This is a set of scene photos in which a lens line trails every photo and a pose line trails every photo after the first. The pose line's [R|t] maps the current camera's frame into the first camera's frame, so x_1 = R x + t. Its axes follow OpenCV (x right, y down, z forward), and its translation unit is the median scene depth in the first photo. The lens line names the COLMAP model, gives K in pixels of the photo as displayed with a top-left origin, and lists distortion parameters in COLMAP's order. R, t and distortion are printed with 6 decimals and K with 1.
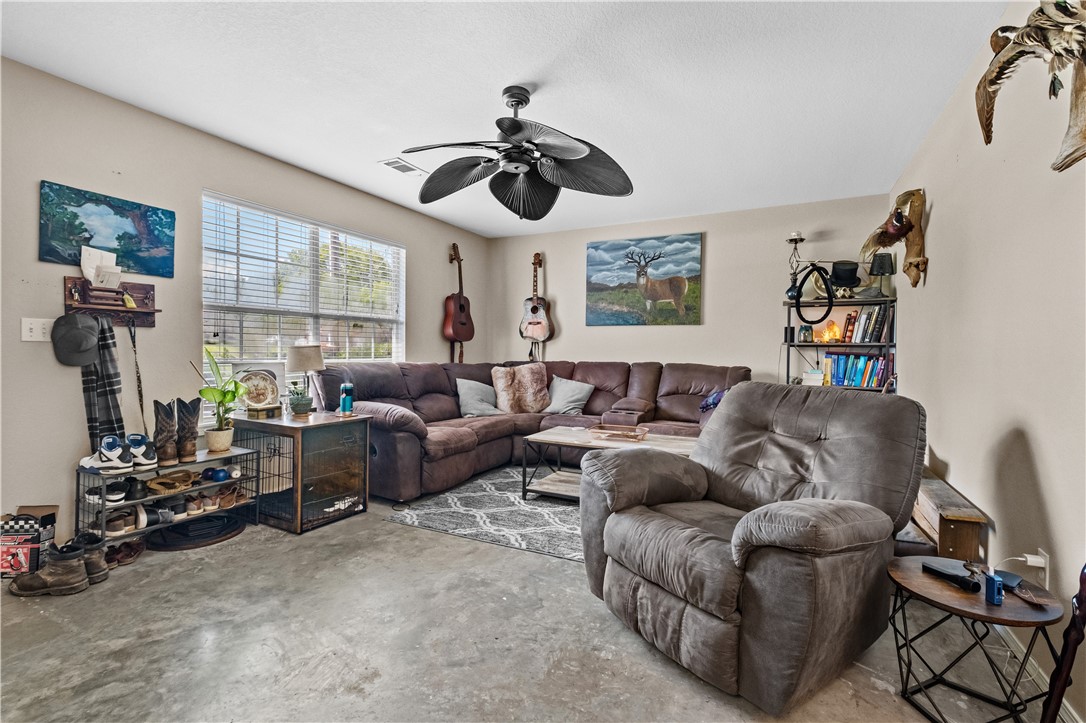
lens RADIAL K [[480.9, 0, 546.5], [0, 480.9, 354.4], [0, 0, 1]] dist [-0.000059, -0.000665]
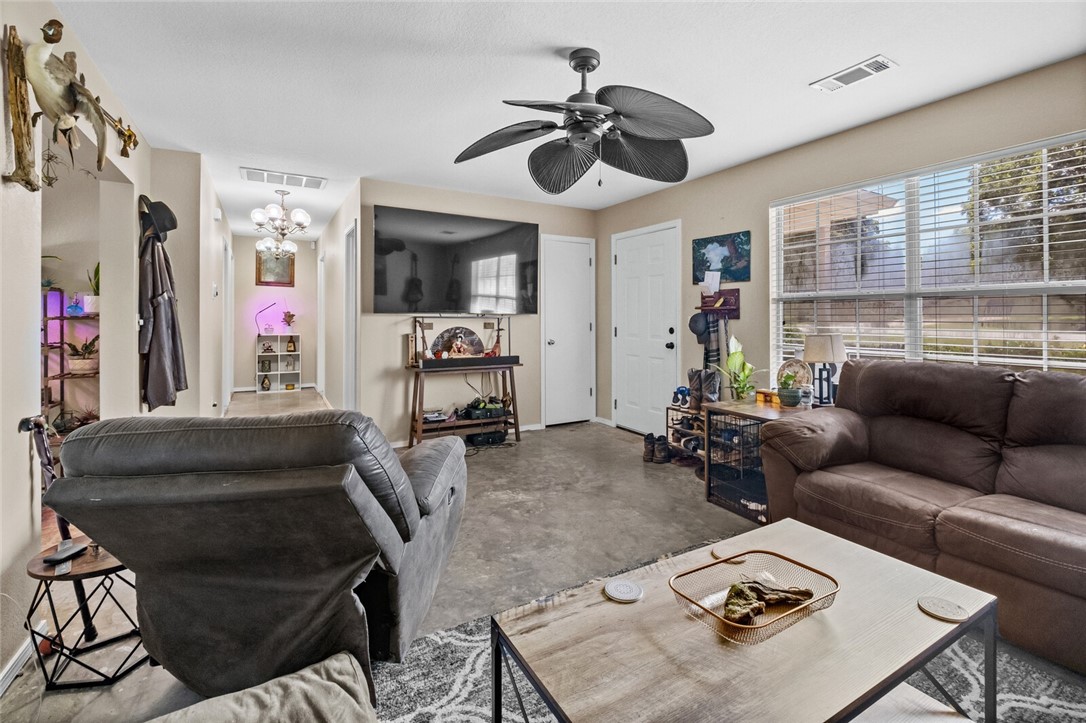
lens RADIAL K [[487.0, 0, 543.0], [0, 487.0, 317.3], [0, 0, 1]] dist [0.000576, -0.000099]
pose [[-0.553965, -0.007757, -0.832504, 0.515523], [-0.012683, 0.999919, -0.000877, -0.041002], [0.832444, 0.010073, -0.554018, 1.015526]]
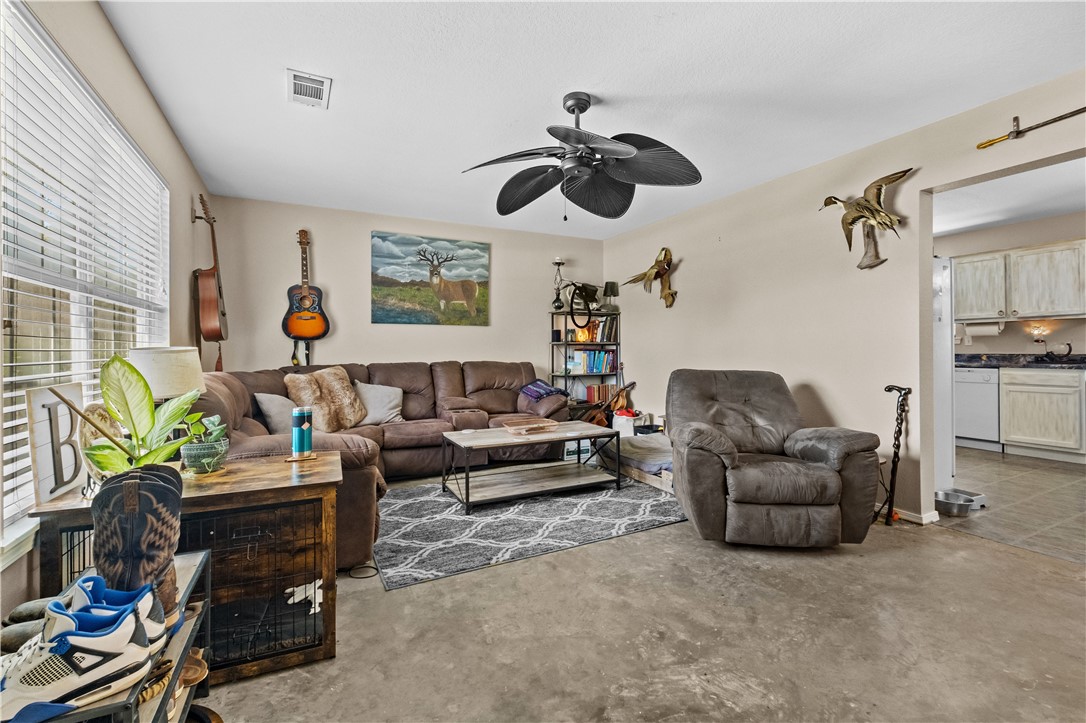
lens RADIAL K [[474.2, 0, 545.1], [0, 474.2, 345.9], [0, 0, 1]] dist [0.001598, -0.004864]
pose [[0.595886, -0.006491, 0.803043, -0.645362], [0.019506, 0.999789, -0.006393, -0.008207], [-0.802832, 0.019474, 0.595887, 0.326124]]
